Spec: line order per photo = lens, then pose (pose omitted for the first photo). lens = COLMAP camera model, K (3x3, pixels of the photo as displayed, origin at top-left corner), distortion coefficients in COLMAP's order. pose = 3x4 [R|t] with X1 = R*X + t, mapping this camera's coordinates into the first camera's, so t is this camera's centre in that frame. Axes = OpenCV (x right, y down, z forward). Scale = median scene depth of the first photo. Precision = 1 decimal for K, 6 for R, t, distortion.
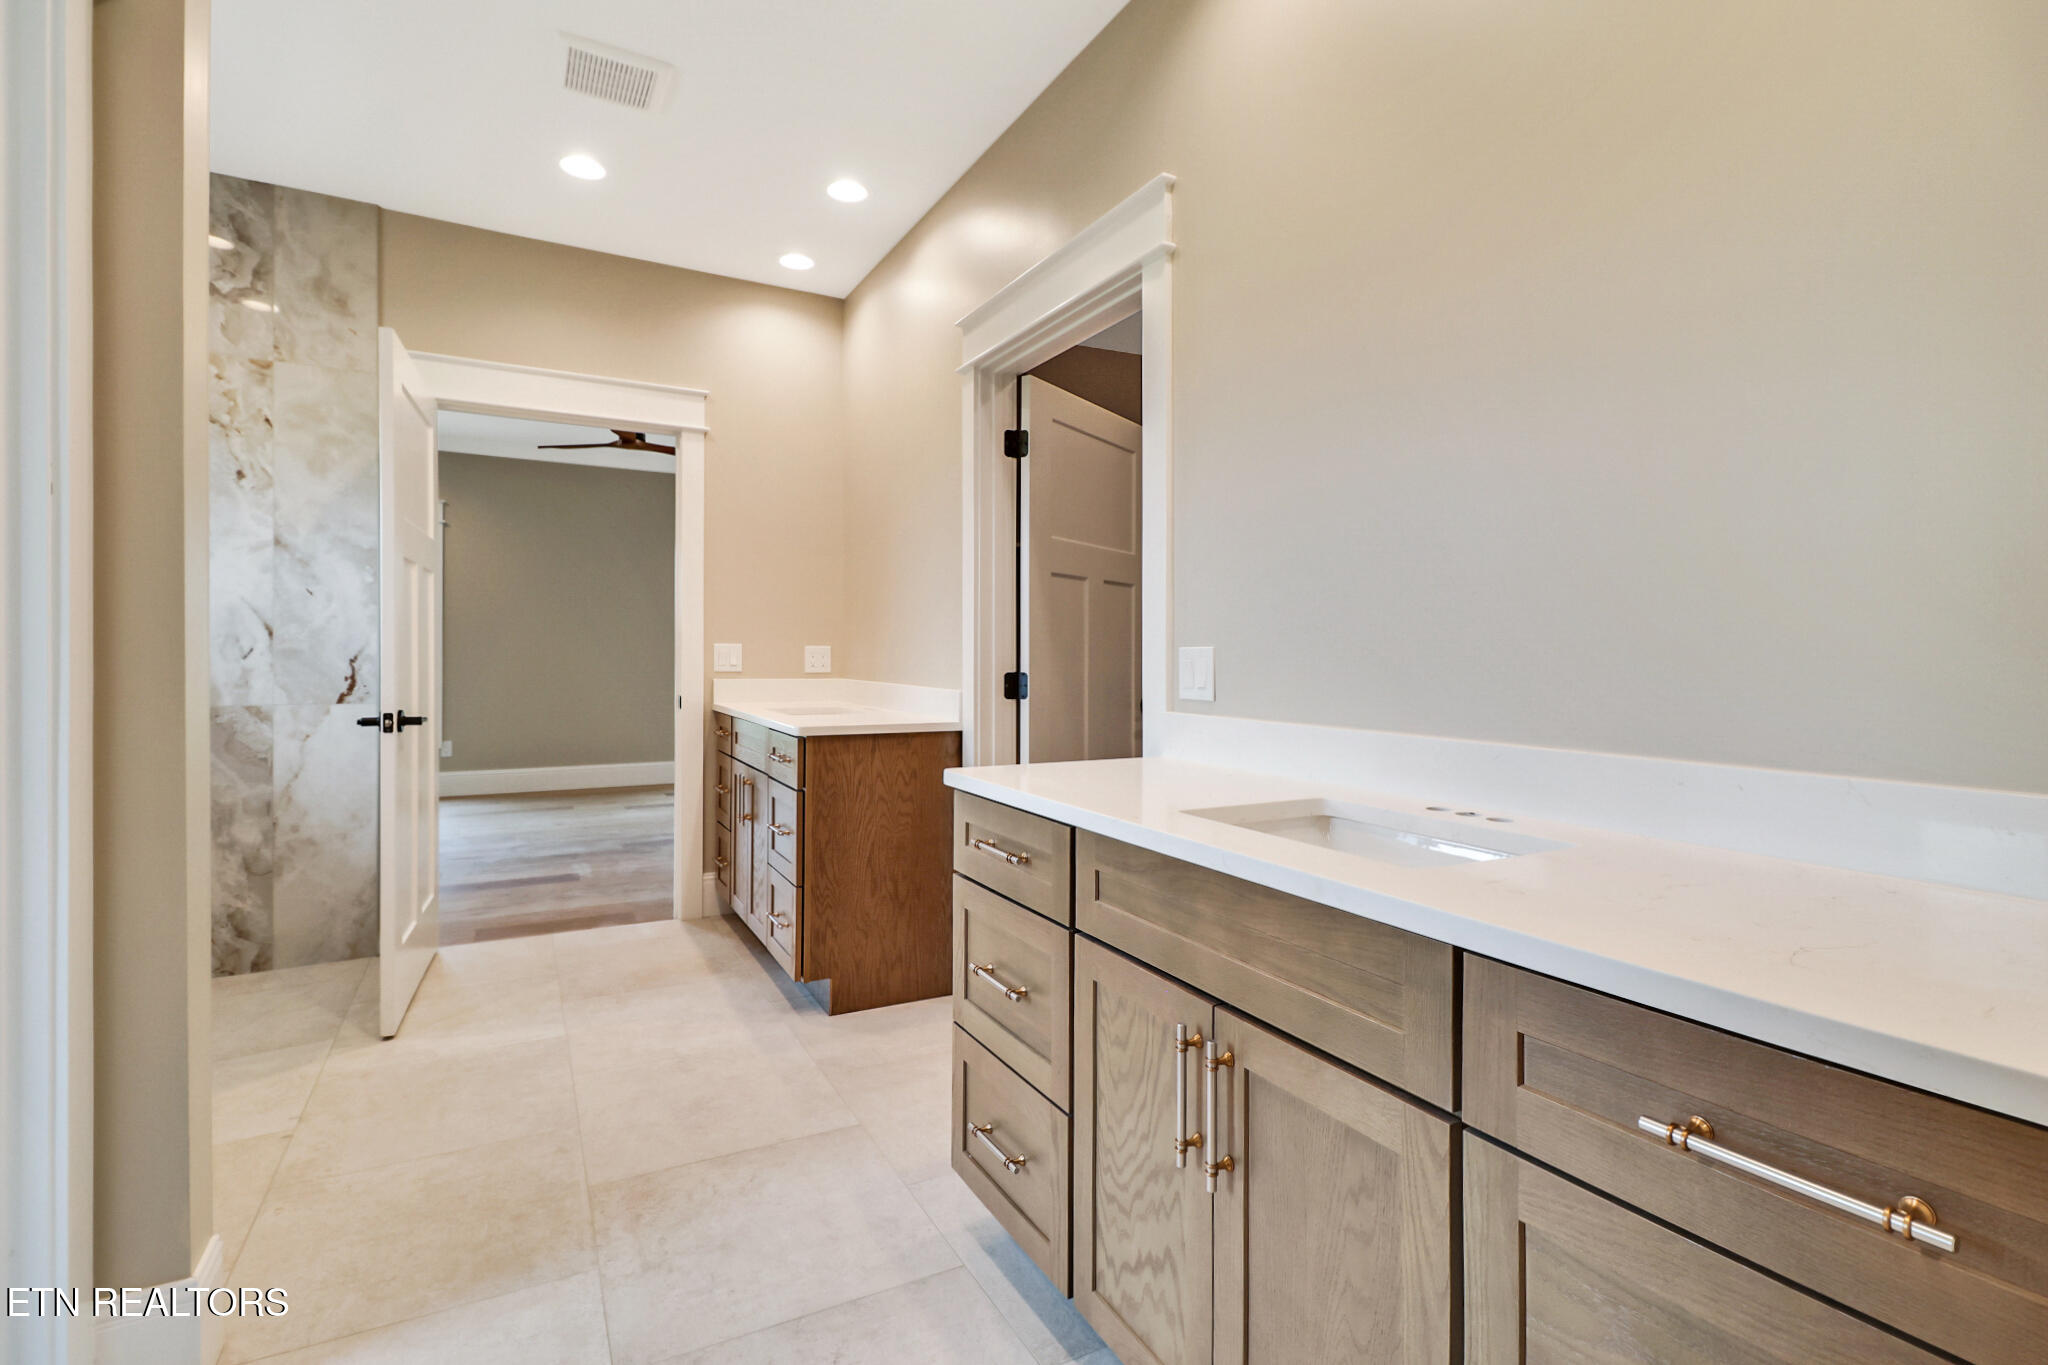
lens RADIAL K [[936.6, 0, 1018.6], [0, 936.6, 659.1], [0, 0, 1]] dist [-0.000150, 0.000513]
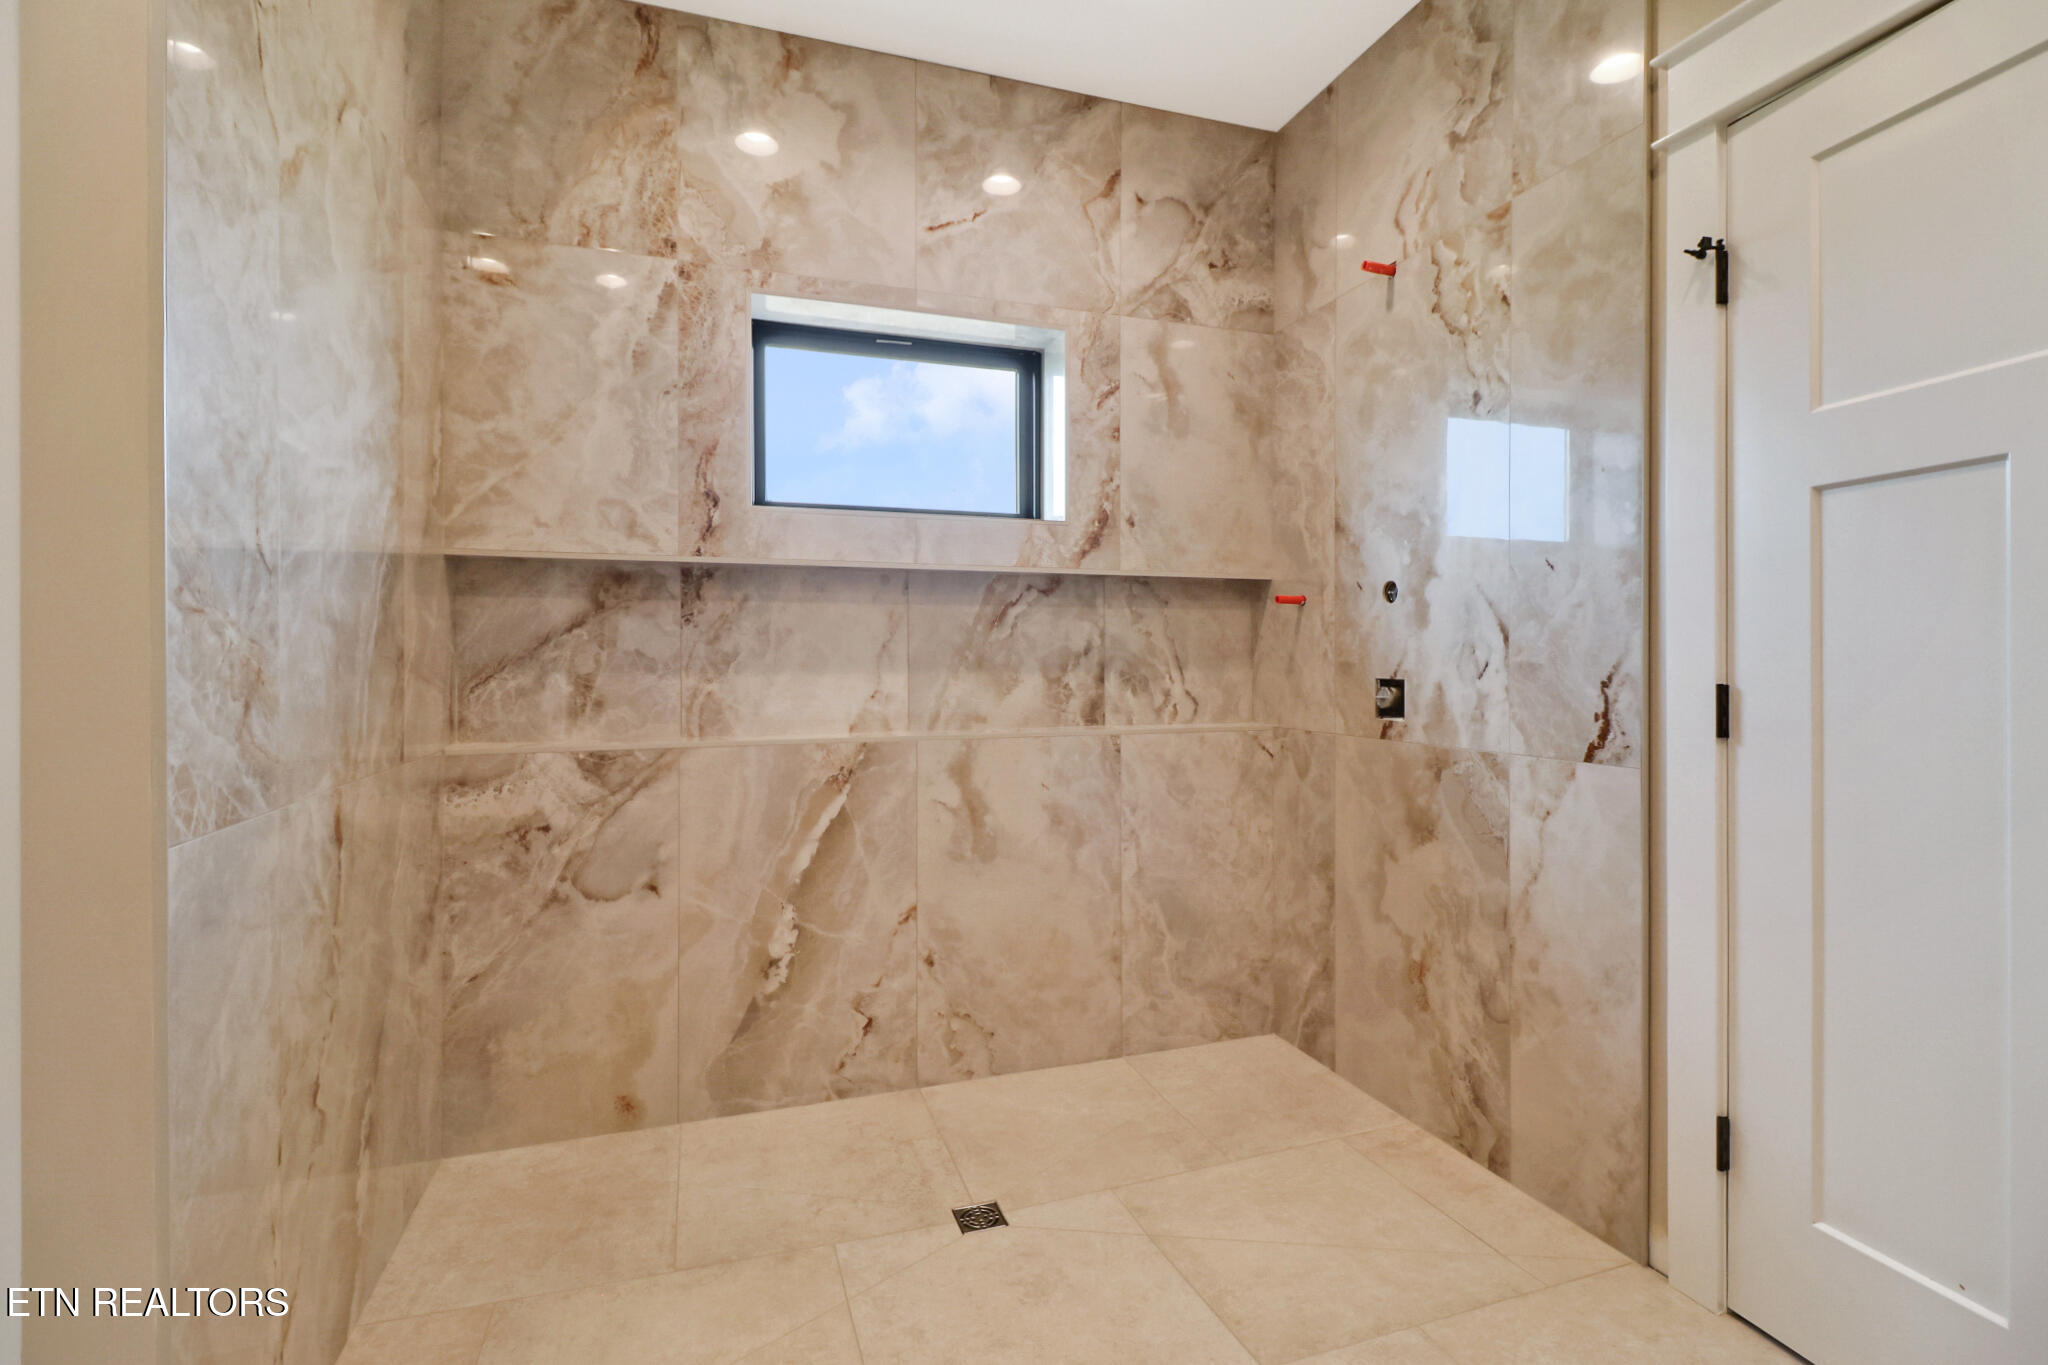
lens RADIAL K [[936.6, 0, 1018.6], [0, 936.6, 659.1], [0, 0, 1]] dist [-0.000150, 0.000513]
pose [[-0.175227, -0.006430, -0.984507, -0.129472], [0.000332, 0.999978, -0.006591, -0.009587], [0.984528, -0.001482, -0.175221, 0.790317]]
